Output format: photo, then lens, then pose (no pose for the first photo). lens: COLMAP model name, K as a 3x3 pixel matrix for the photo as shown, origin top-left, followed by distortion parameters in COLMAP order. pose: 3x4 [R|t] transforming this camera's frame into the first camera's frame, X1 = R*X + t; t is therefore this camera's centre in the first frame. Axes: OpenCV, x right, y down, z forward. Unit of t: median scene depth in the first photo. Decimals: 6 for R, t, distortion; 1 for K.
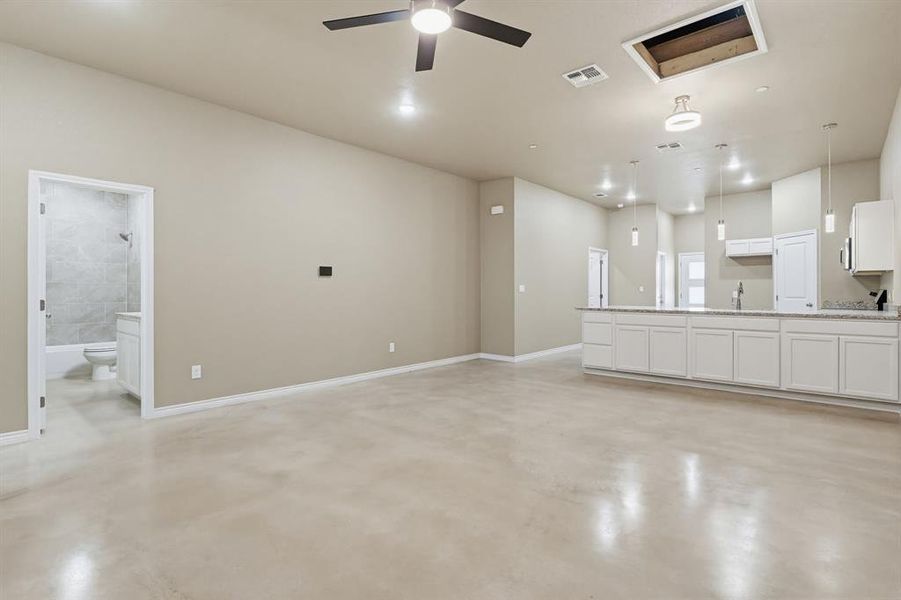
lens RADIAL K [[443.8, 0, 458.1], [0, 443.8, 294.7], [0, 0, 1]] dist [-0.002677, -0.003160]
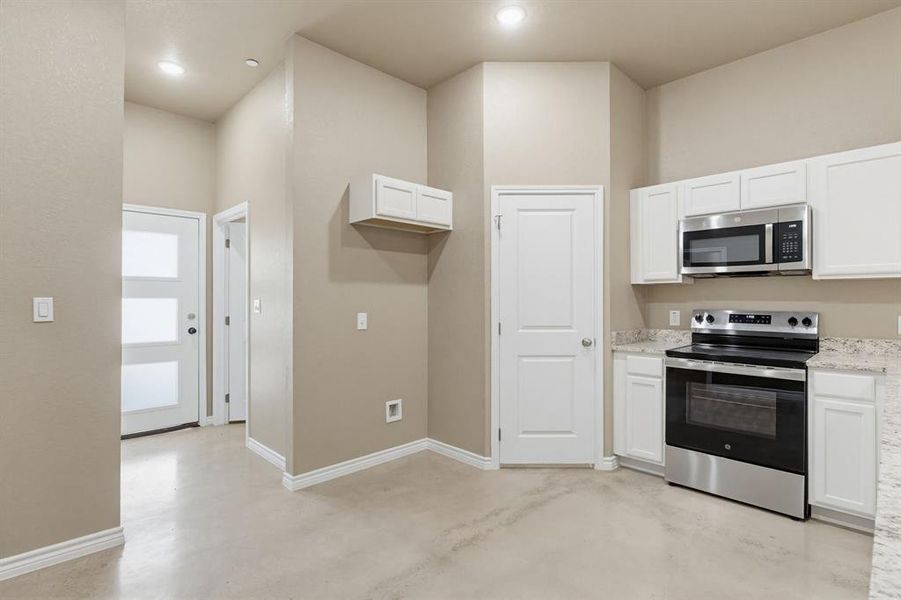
lens RADIAL K [[443.8, 0, 454.7], [0, 443.8, 300.3], [0, 0, 1]] dist [-0.002677, -0.003160]
pose [[0.091085, 0.006133, 0.995824, 0.307695], [0.004494, 0.999968, -0.006570, -0.019608], [-0.995833, 0.005073, 0.091054, 1.106493]]
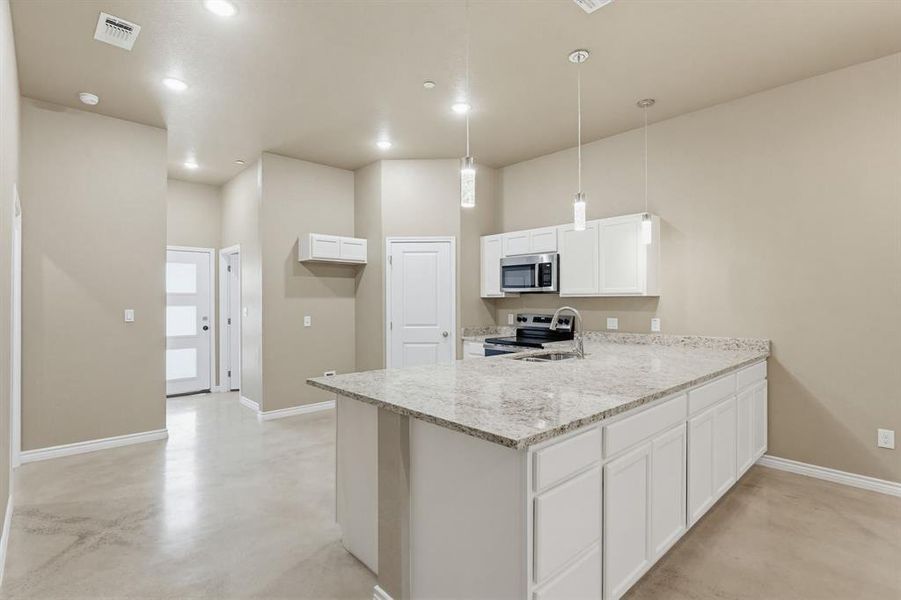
lens RADIAL K [[443.8, 0, 451.9], [0, 443.8, 300.6], [0, 0, 1]] dist [-0.002677, -0.003160]
pose [[0.128031, 0.005333, 0.991756, 0.035974], [0.006718, 0.999958, -0.006244, -0.030522], [-0.991747, 0.007462, 0.127990, 0.897291]]
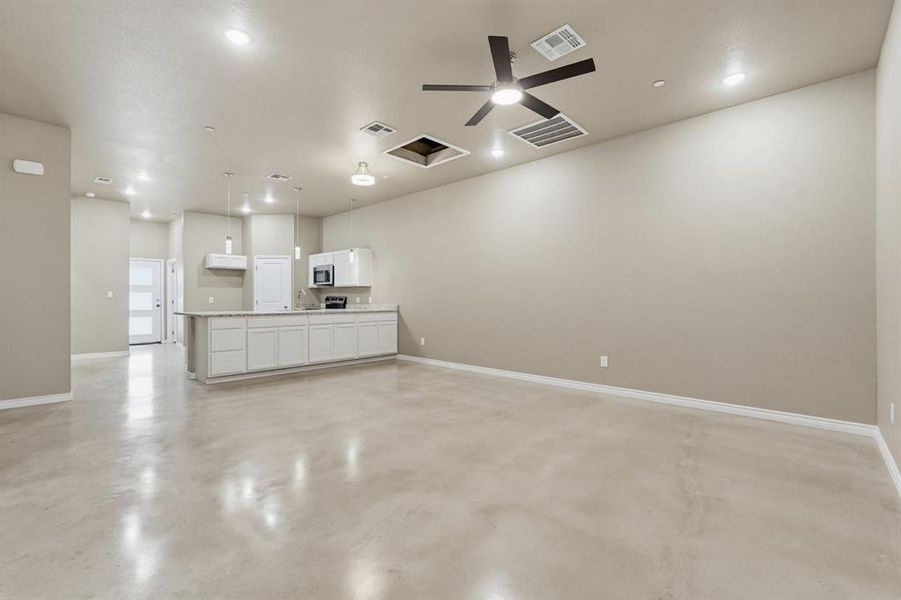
lens RADIAL K [[382.6, 0, 451.6], [0, 382.6, 295.9], [0, 0, 1]] dist [-0.005536, -0.000434]
pose [[0.046268, 0.006101, 0.998910, -0.440657], [0.006836, 0.999956, -0.006424, -0.001130], [-0.998906, 0.007126, 0.046225, 0.399496]]
